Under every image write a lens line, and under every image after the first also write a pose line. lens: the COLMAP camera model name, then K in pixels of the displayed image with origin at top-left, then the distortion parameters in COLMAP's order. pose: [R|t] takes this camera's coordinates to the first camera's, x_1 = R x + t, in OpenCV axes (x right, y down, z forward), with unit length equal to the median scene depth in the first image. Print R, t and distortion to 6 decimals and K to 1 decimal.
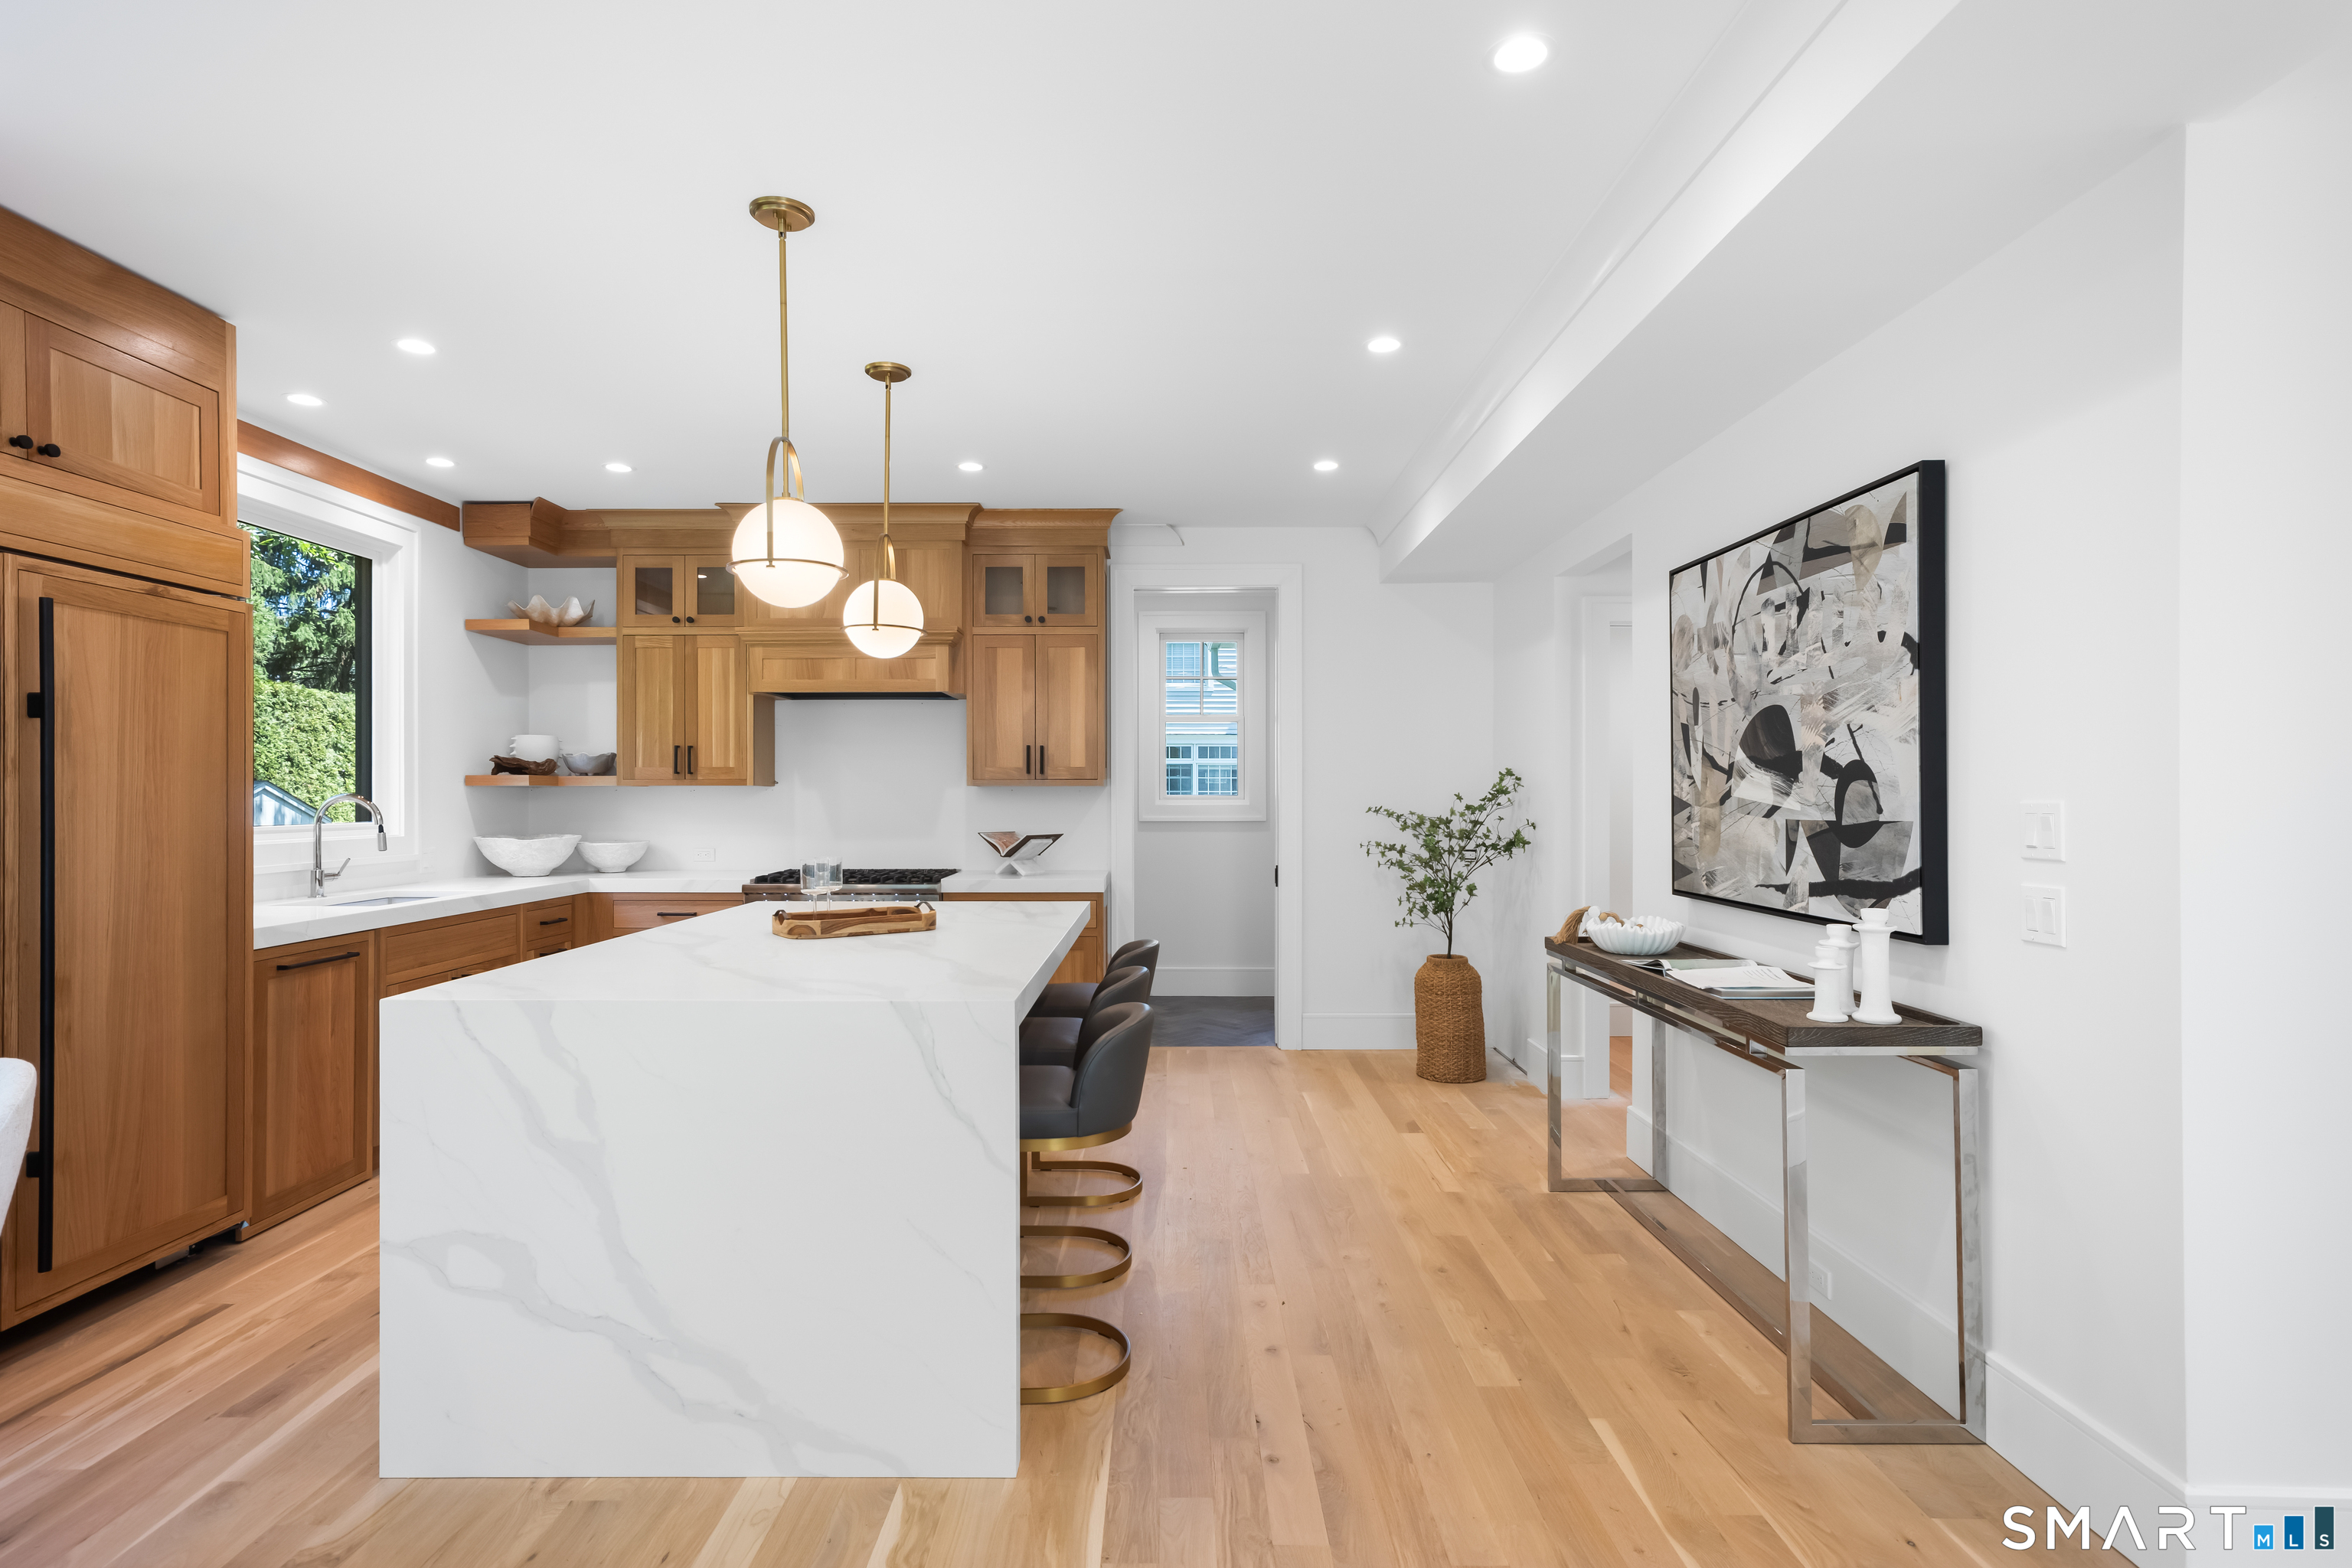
lens RADIAL K [[1197.3, 0, 1170.0], [0, 1197.3, 797.7], [0, 0, 1]] dist [0.004693, 0.006119]
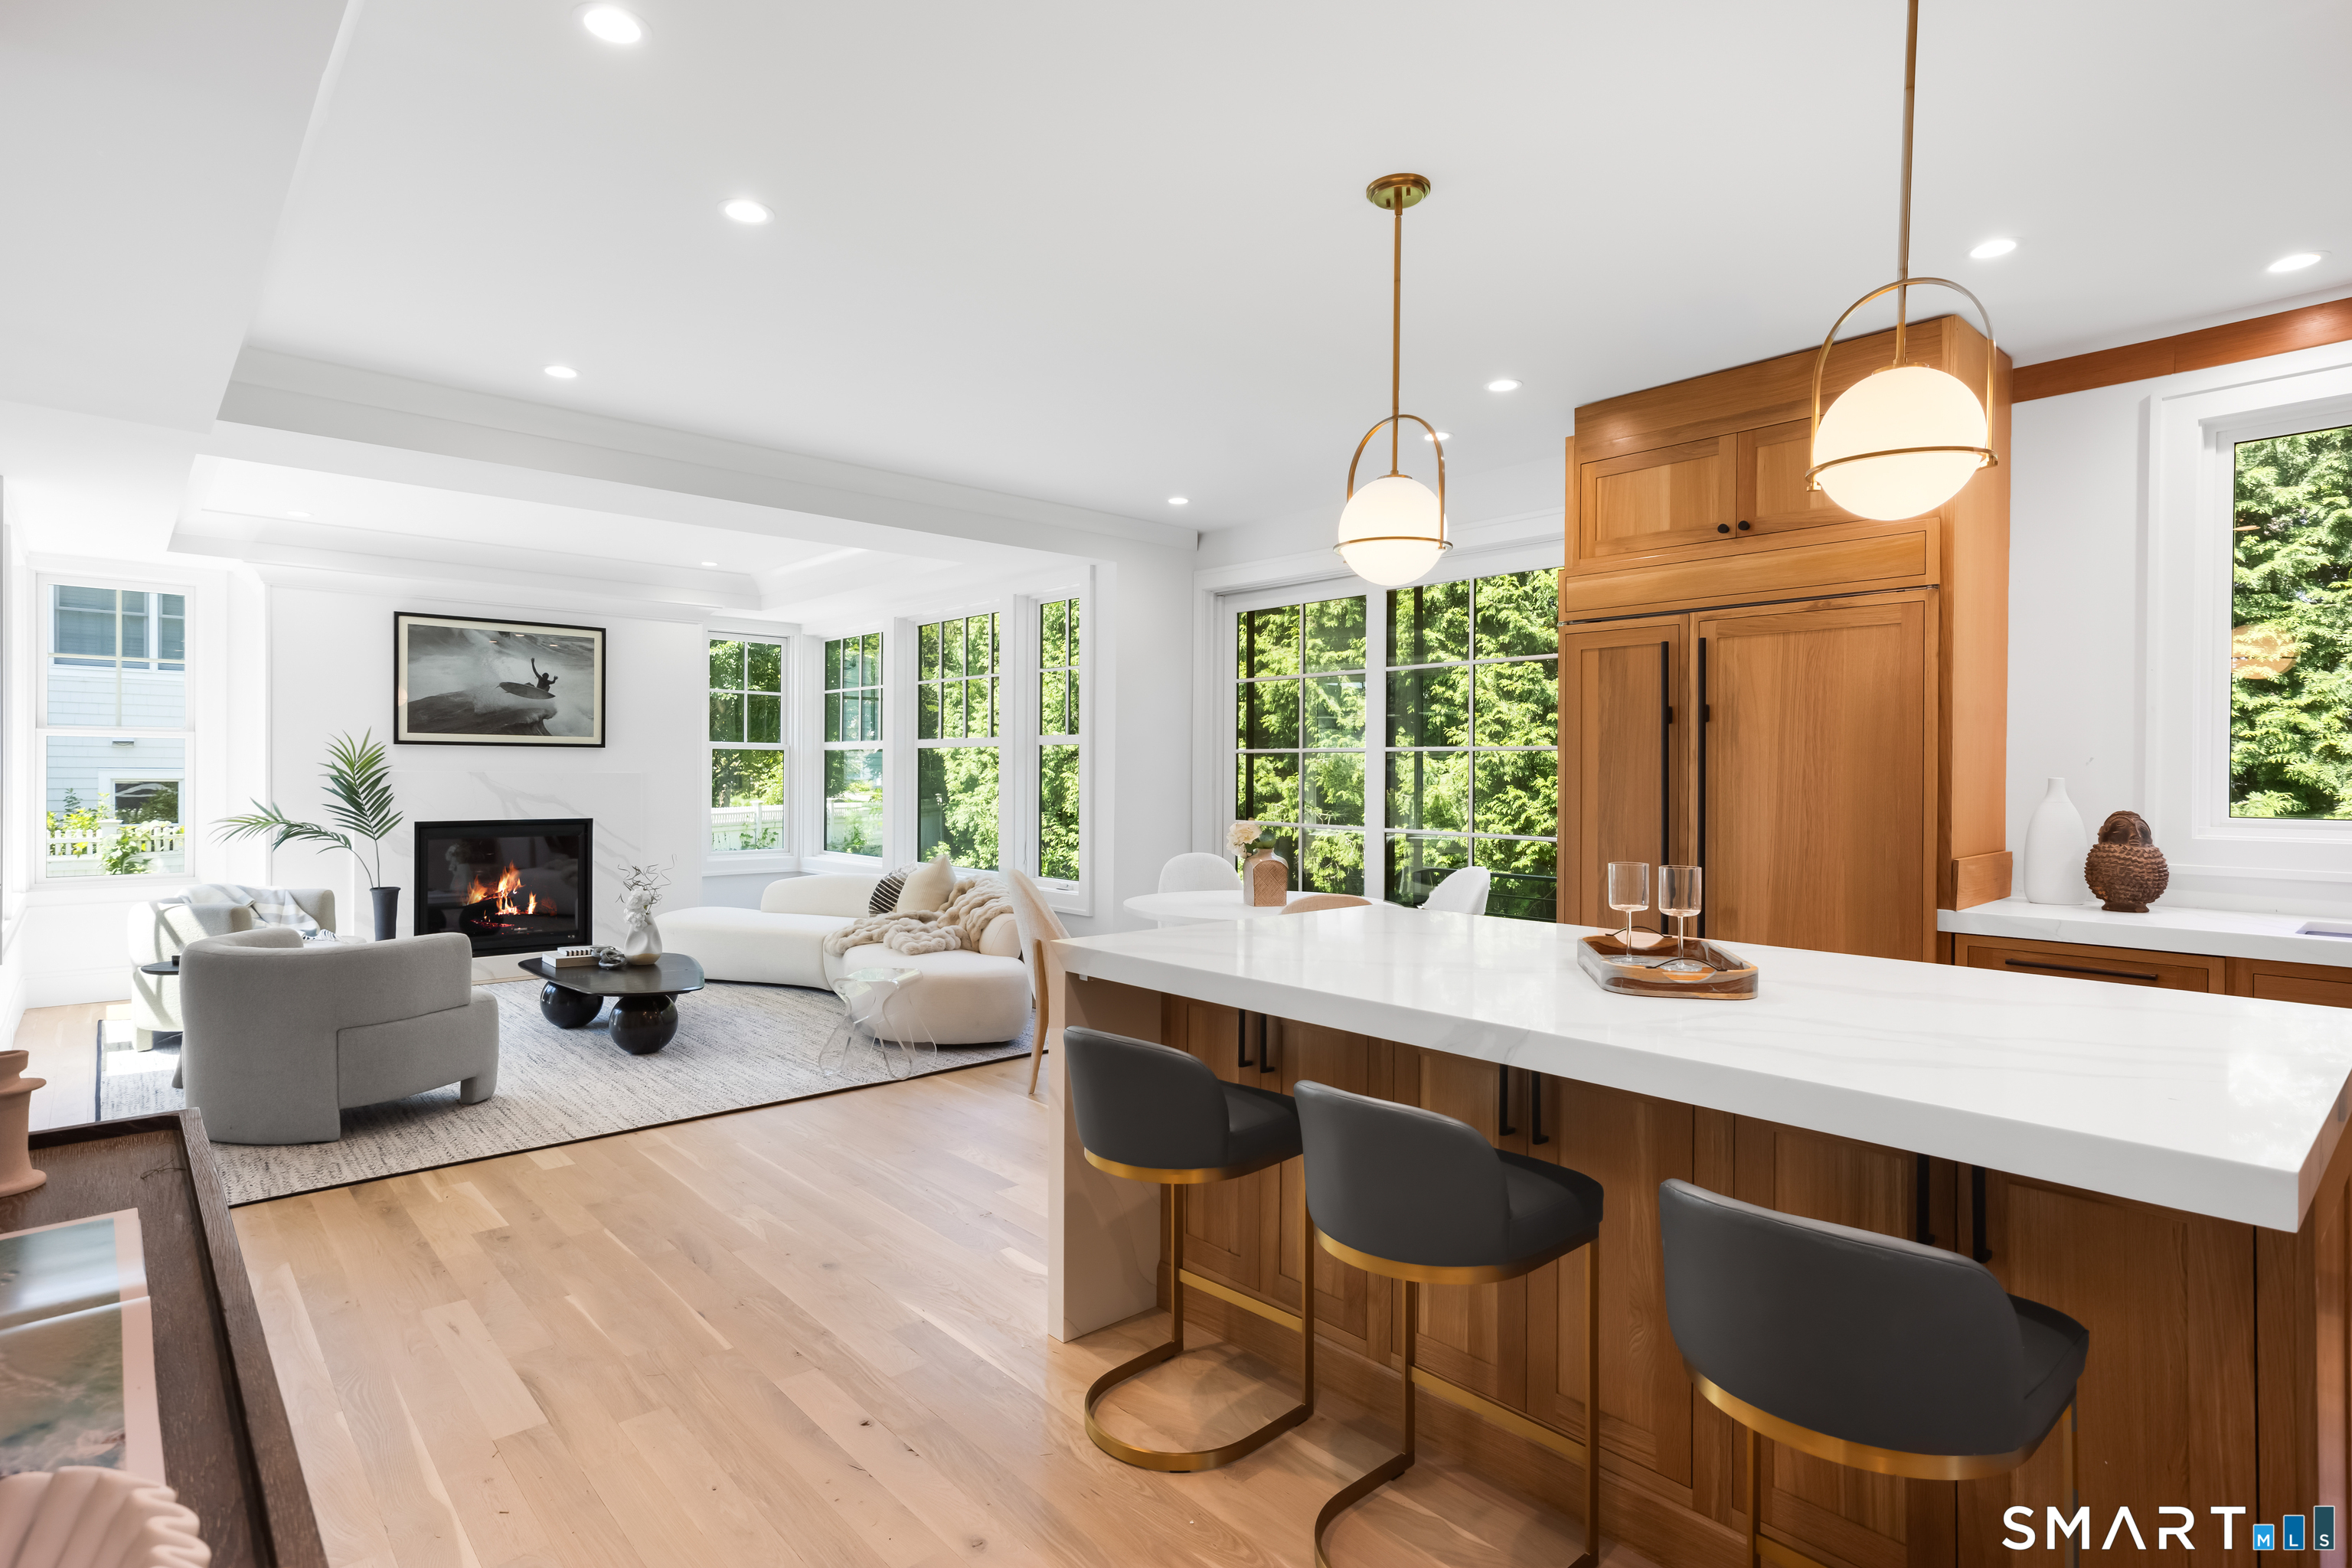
lens RADIAL K [[1197.3, 0, 1164.9], [0, 1197.3, 777.1], [0, 0, 1]] dist [0.004693, 0.006119]
pose [[-0.747697, -0.001567, -0.664038, 0.408286], [-0.008065, 0.999945, 0.006721, -0.004120], [0.663991, 0.010381, -0.747668, 1.369472]]
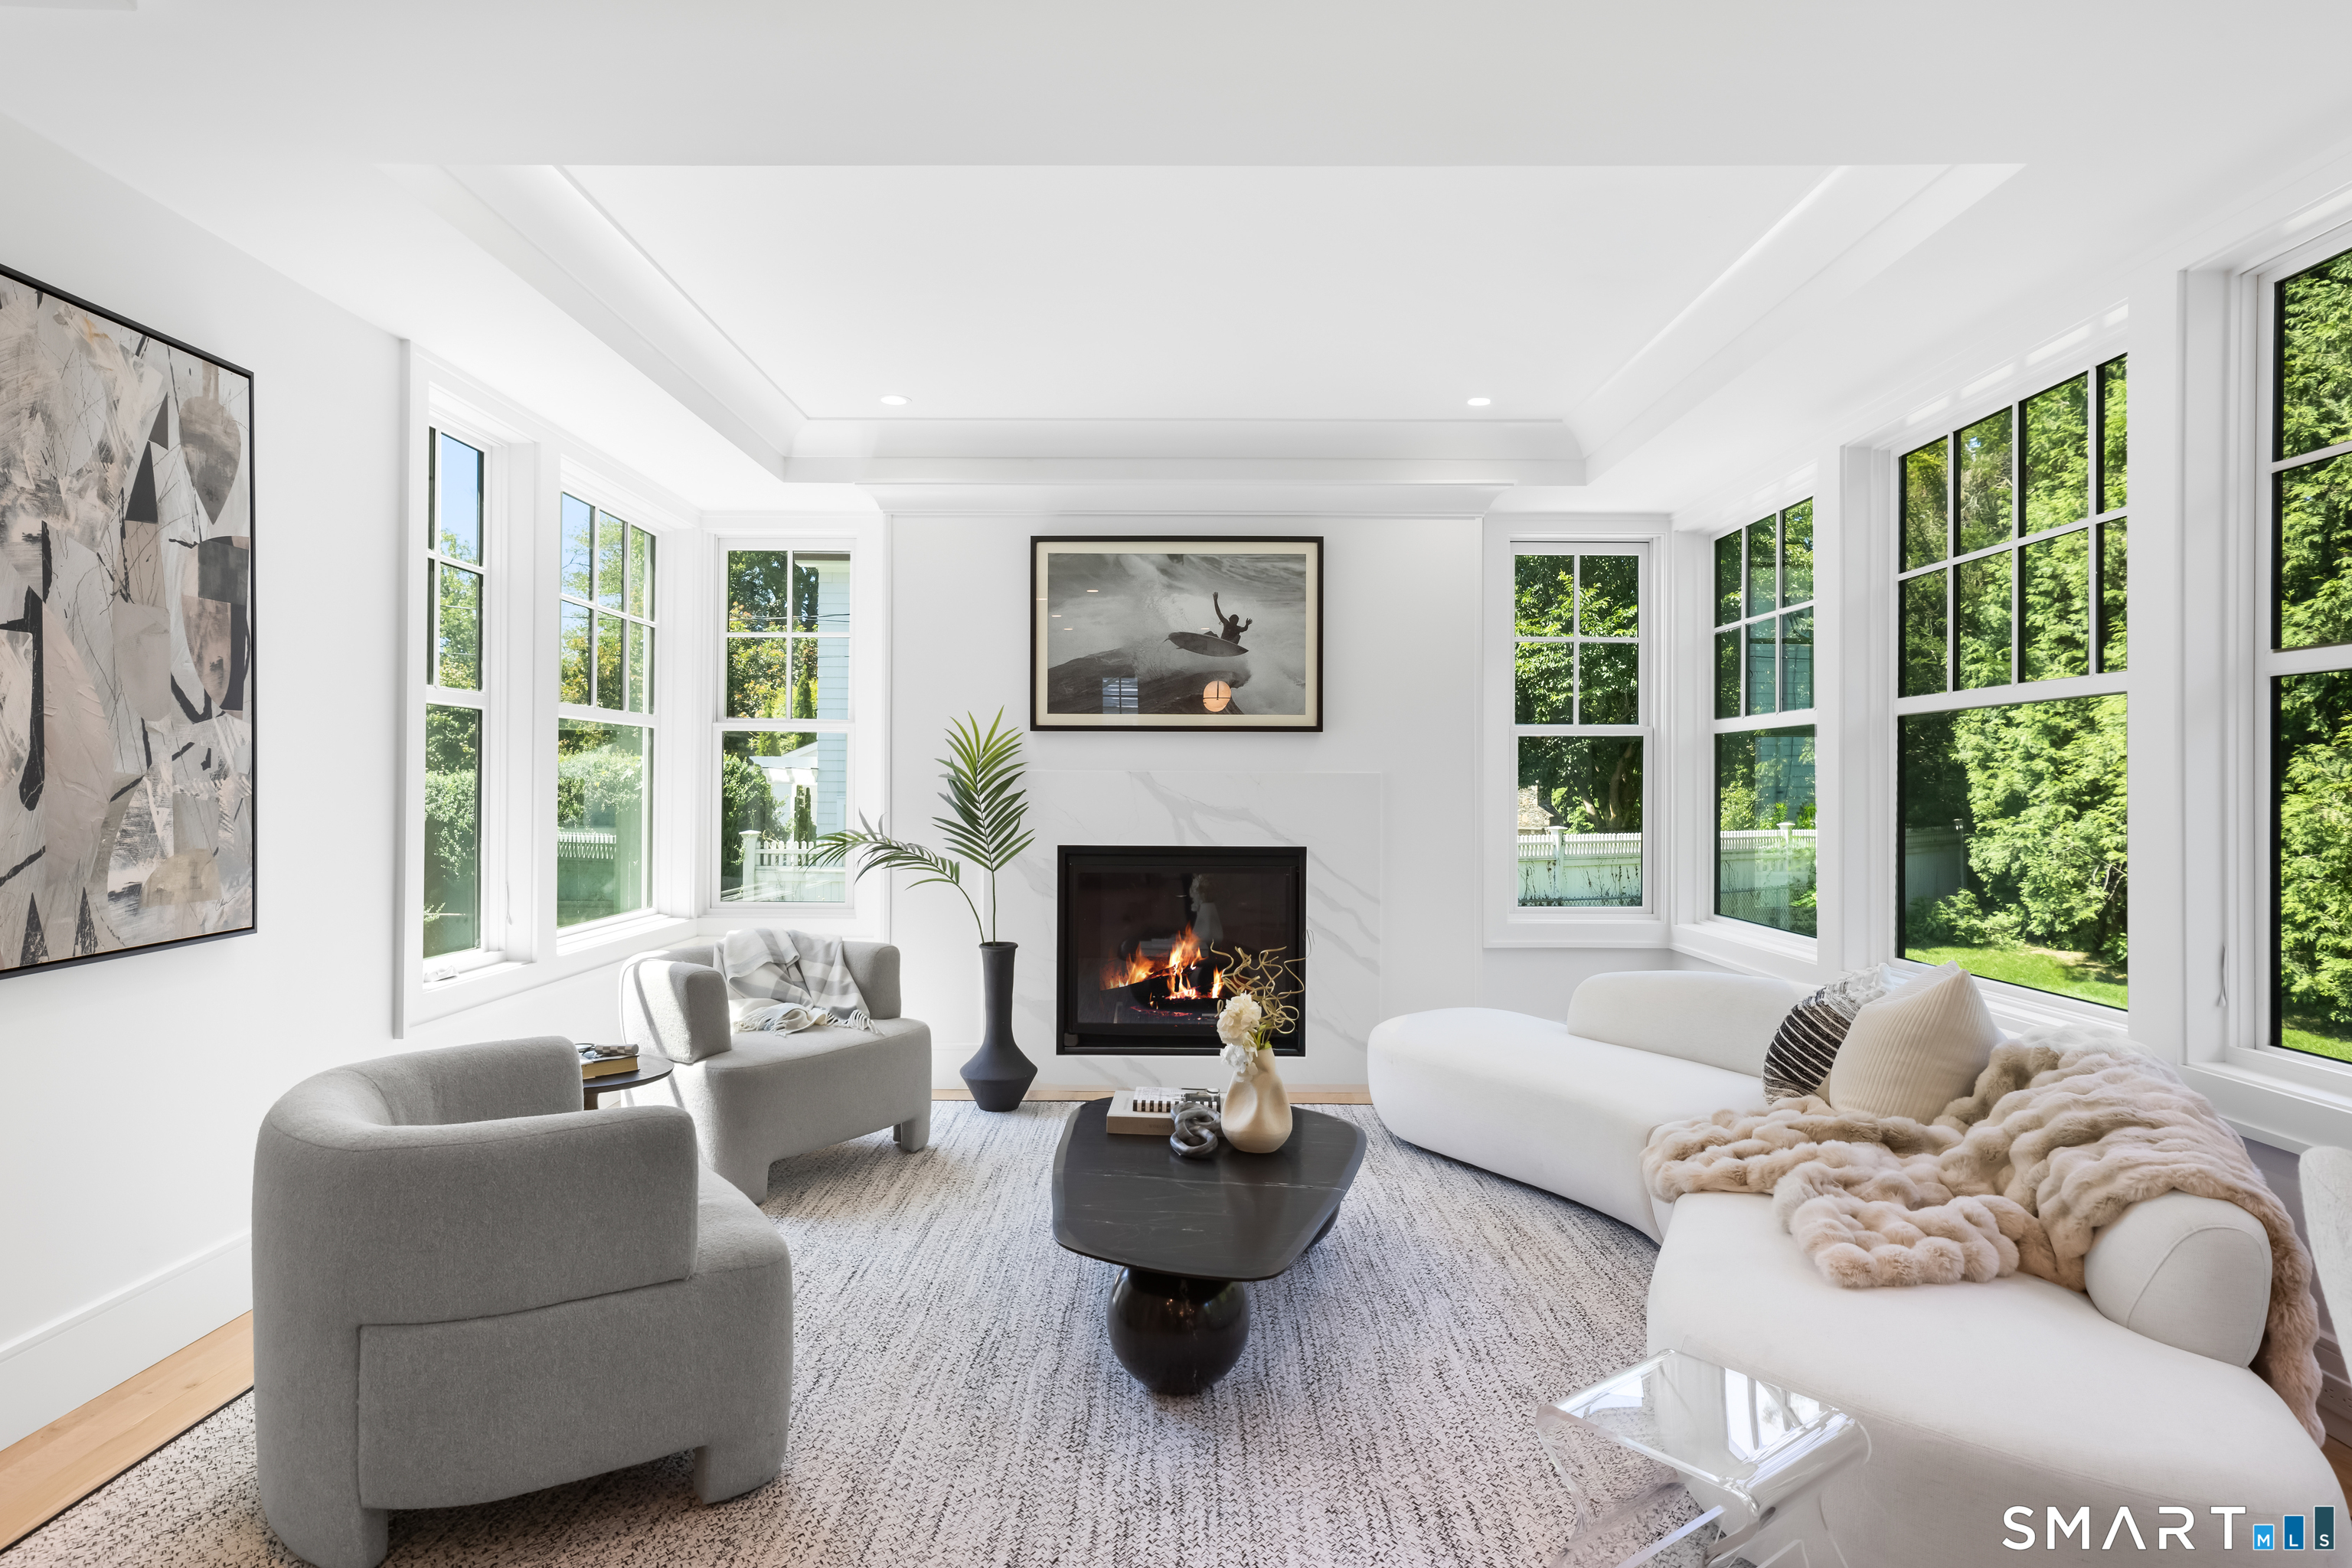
lens RADIAL K [[1308.3, 0, 1156.9], [0, 1308.3, 782.1], [0, 0, 1]] dist [0.000327, 0.004170]
pose [[-0.999931, -0.004645, 0.010795, -0.147688], [-0.004651, 0.999989, -0.000538, 0.024704], [-0.010792, -0.000589, -0.999942, 0.458305]]
